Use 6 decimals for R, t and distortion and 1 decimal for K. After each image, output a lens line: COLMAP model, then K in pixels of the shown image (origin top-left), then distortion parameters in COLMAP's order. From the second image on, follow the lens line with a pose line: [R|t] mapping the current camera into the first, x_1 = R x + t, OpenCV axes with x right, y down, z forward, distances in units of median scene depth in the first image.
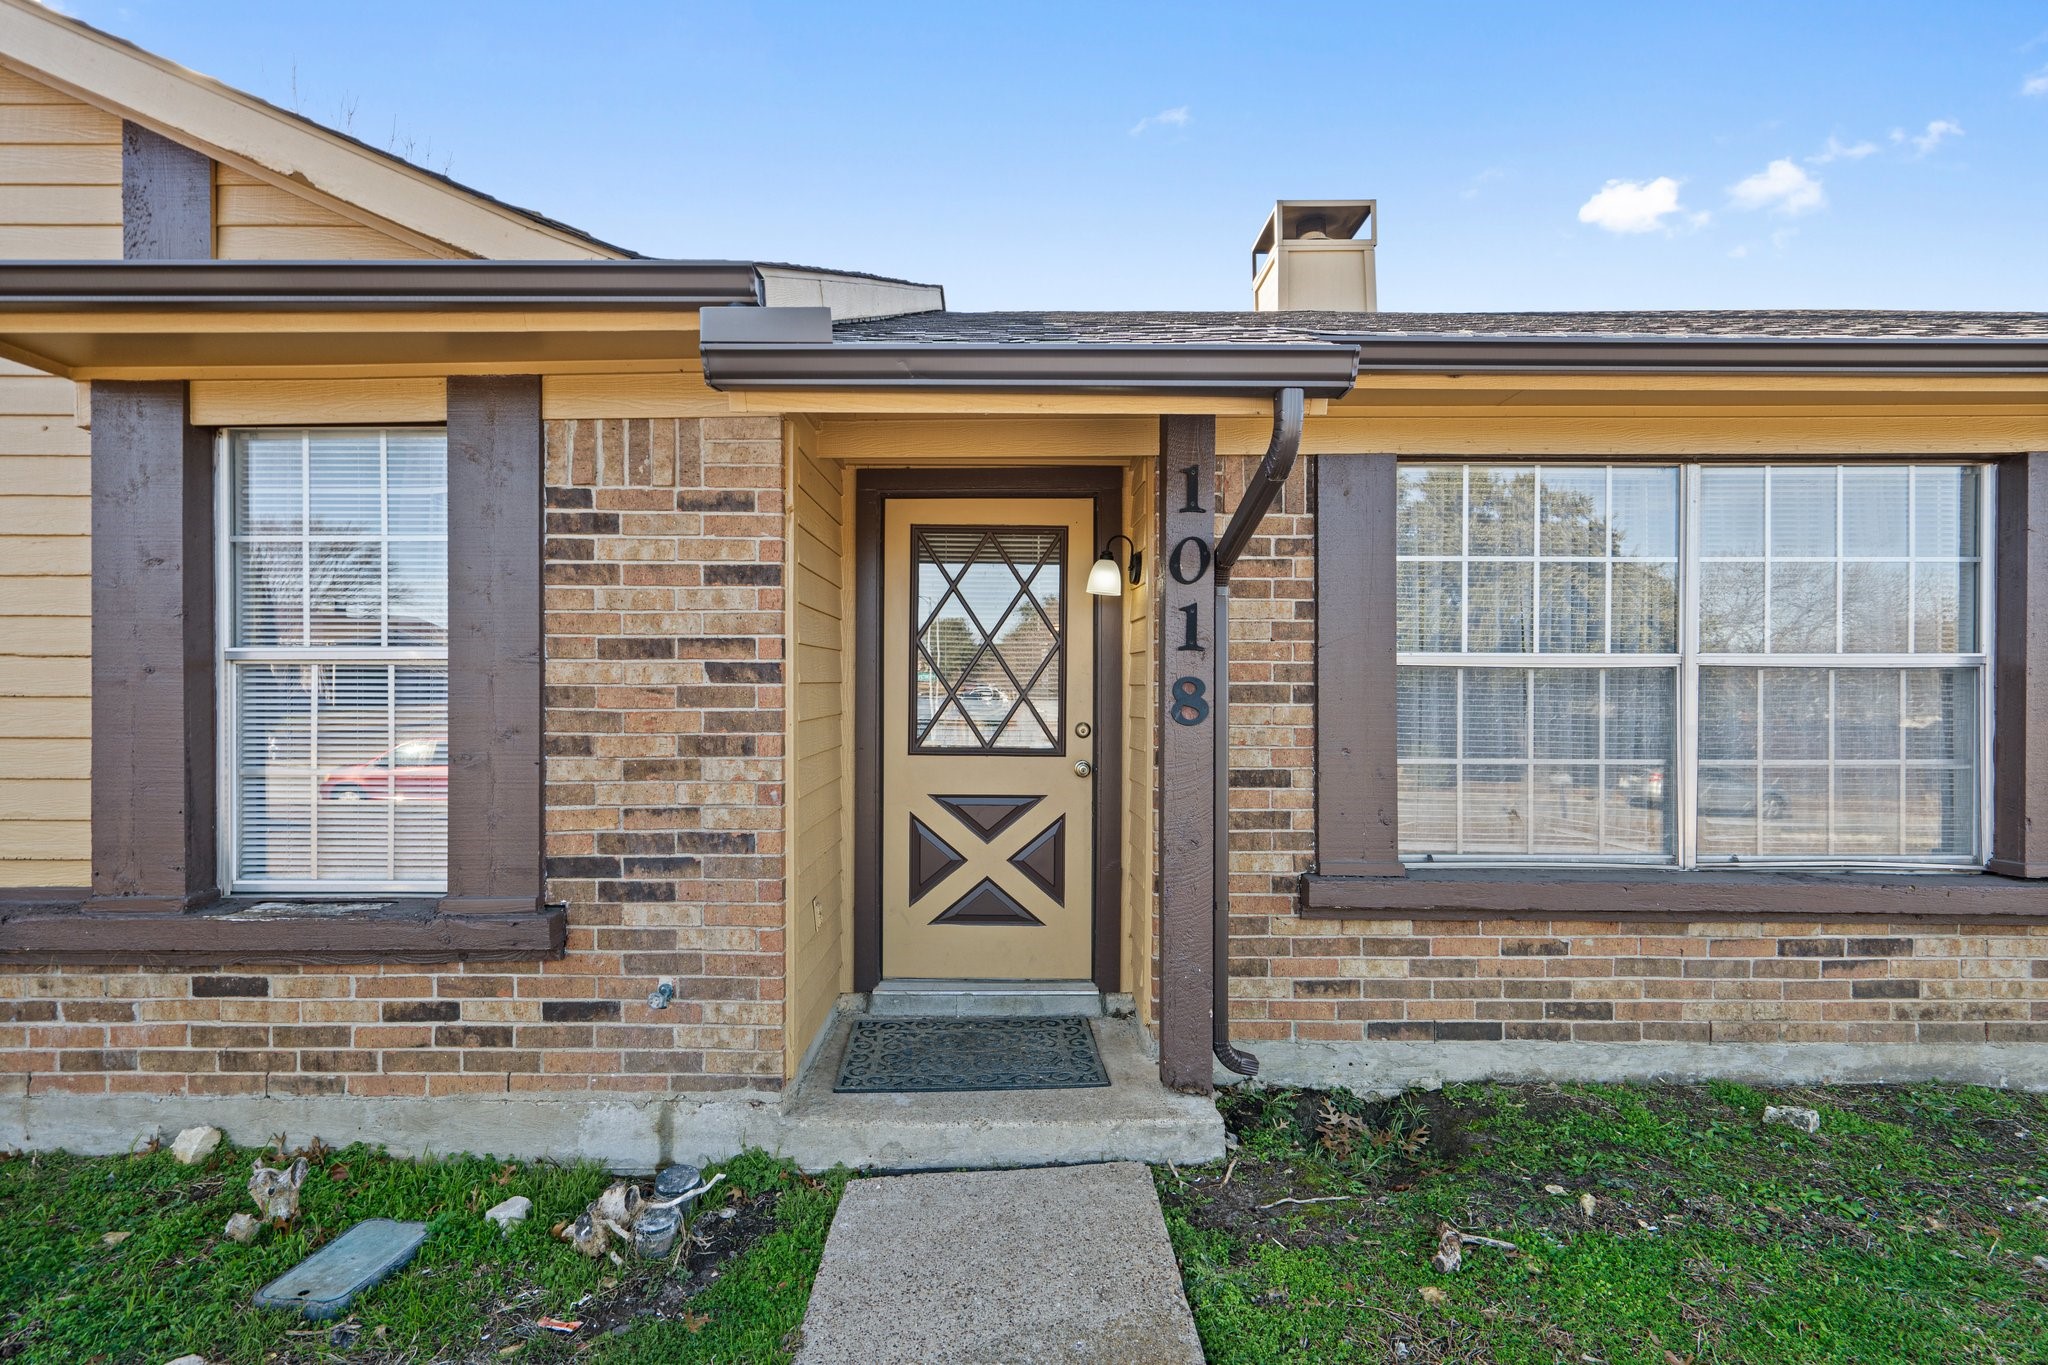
lens RADIAL K [[945.0, 0, 1029.2], [0, 945.0, 690.5], [0, 0, 1]] dist [-0.001374, 0.000620]
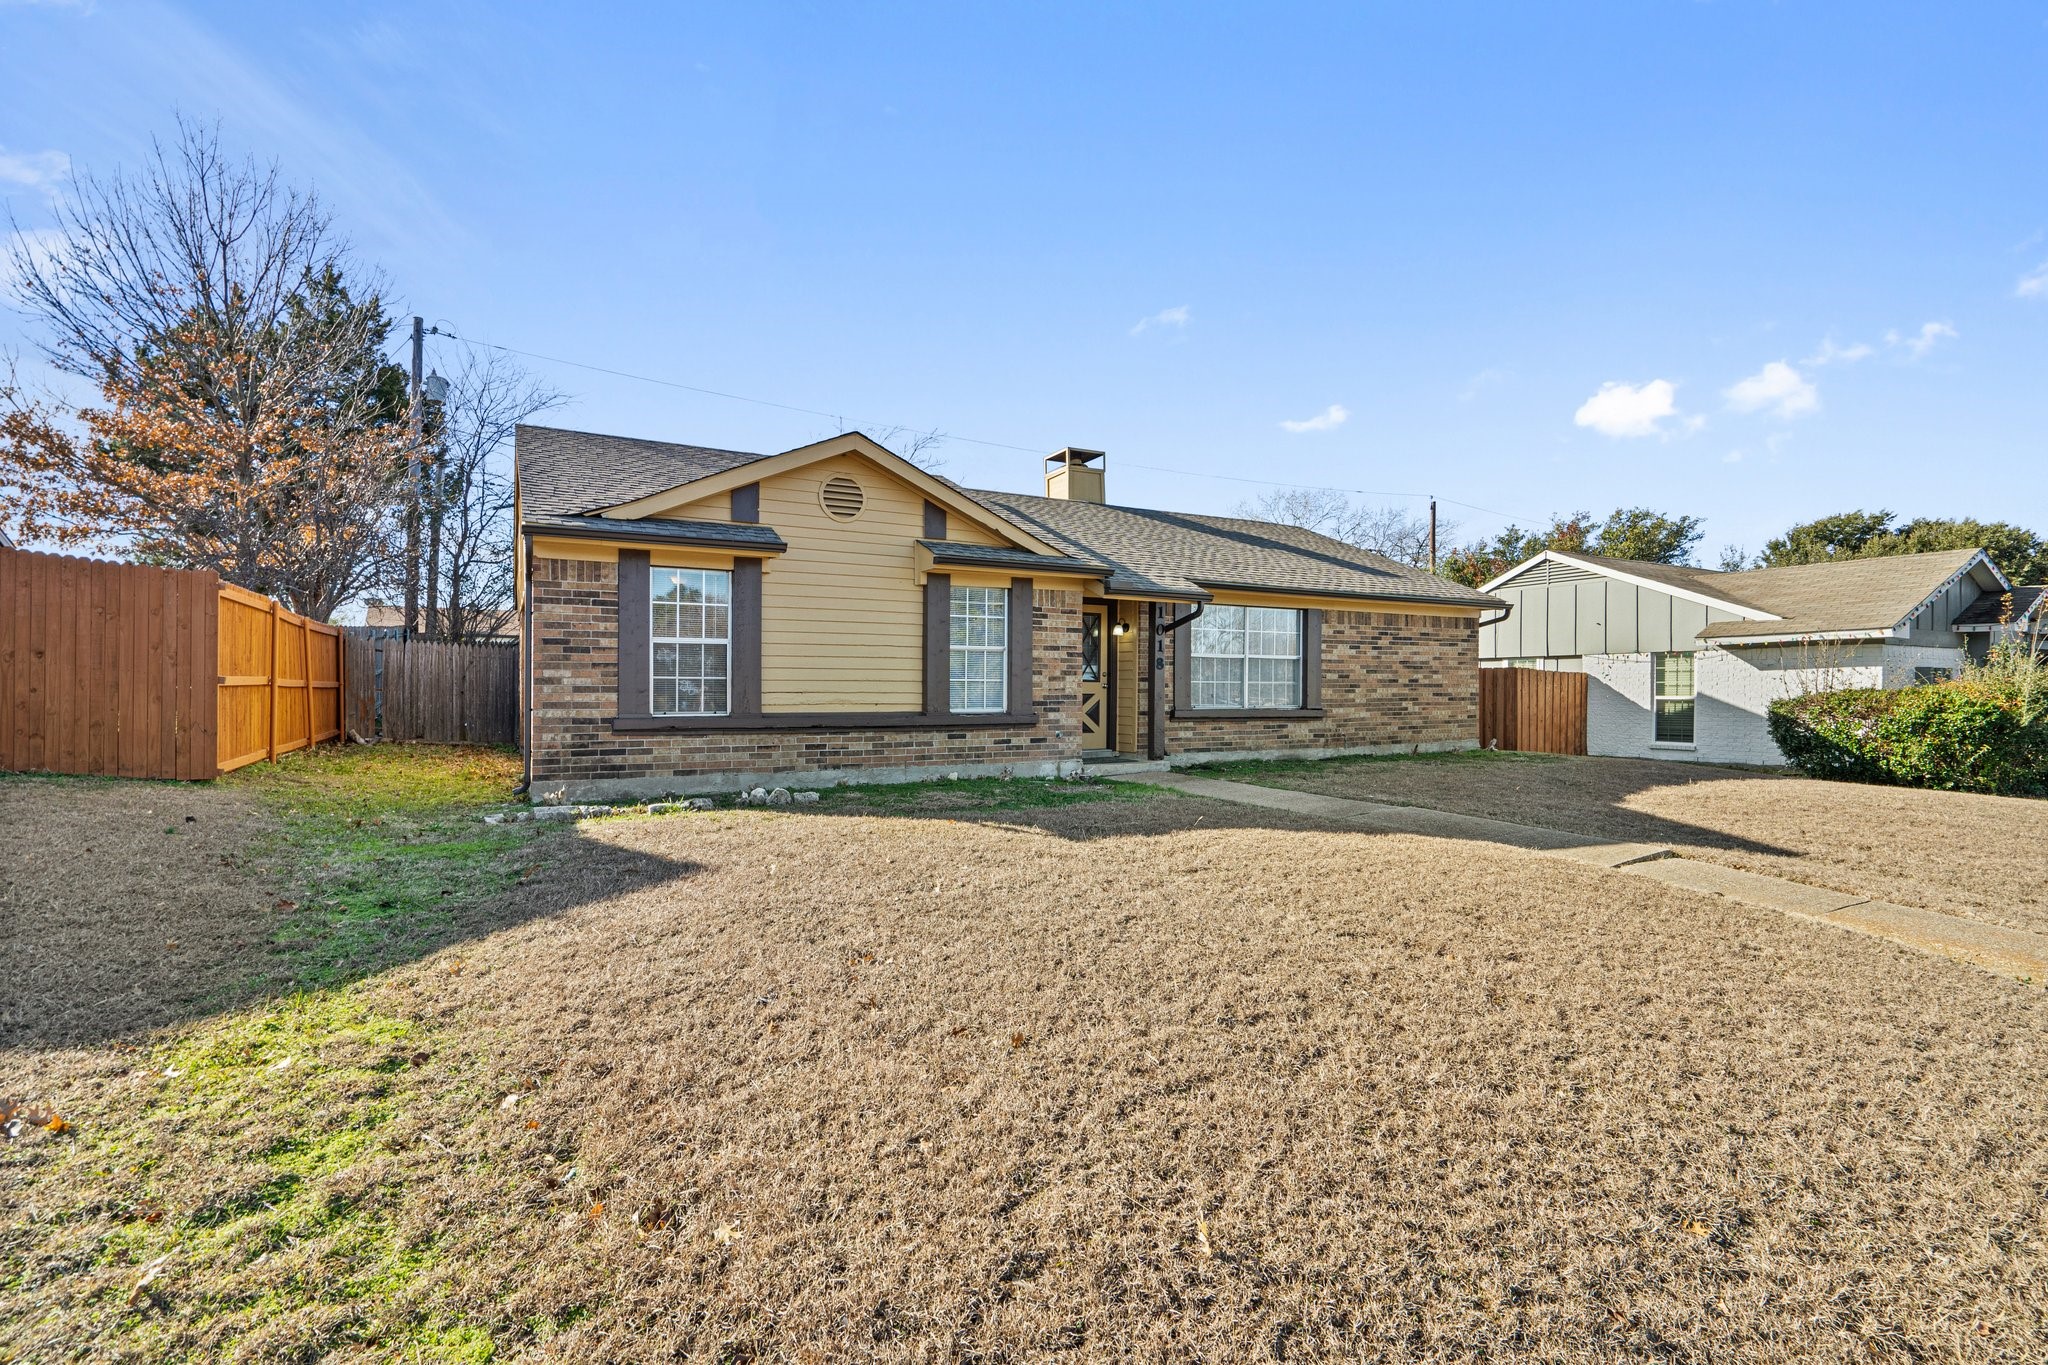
lens RADIAL K [[945.0, 0, 1029.2], [0, 945.0, 690.5], [0, 0, 1]] dist [-0.001374, 0.000620]
pose [[0.871940, 0.000061, 0.489612, -2.091965], [-0.001312, 0.999997, 0.002213, 0.106975], [-0.489610, -0.002572, 0.871938, -2.067136]]
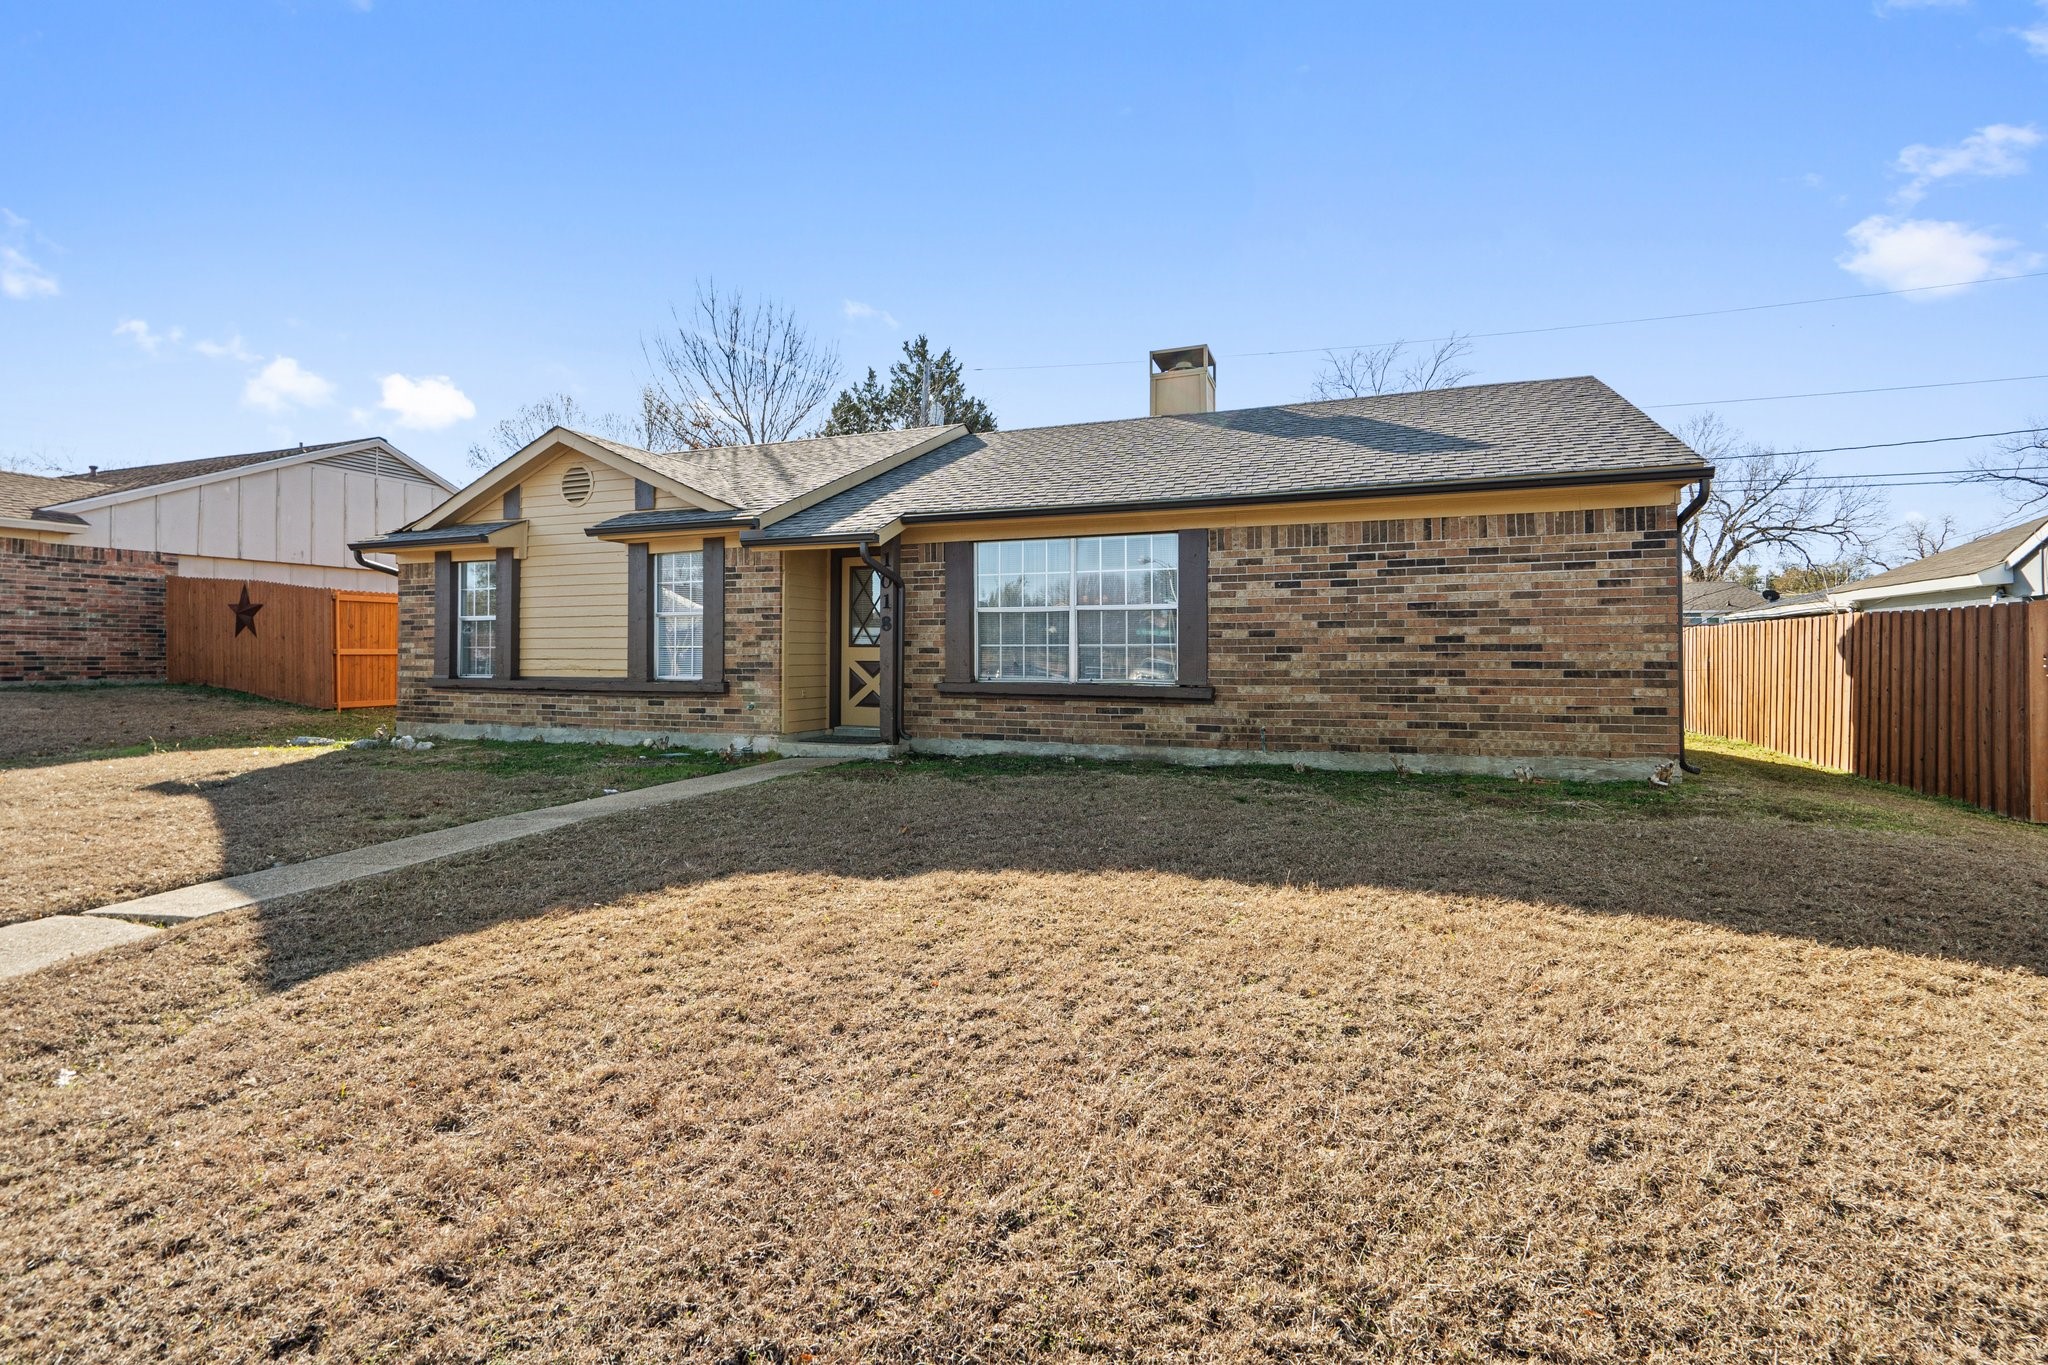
lens RADIAL K [[972.3, 0, 1016.0], [0, 972.3, 639.4], [0, 0, 1]] dist [-0.001851, 0.000341]
pose [[0.928467, -0.007440, -0.371340, 1.647680], [0.000162, 0.999807, -0.019627, 0.118474], [0.371415, 0.018162, 0.928289, -1.768336]]
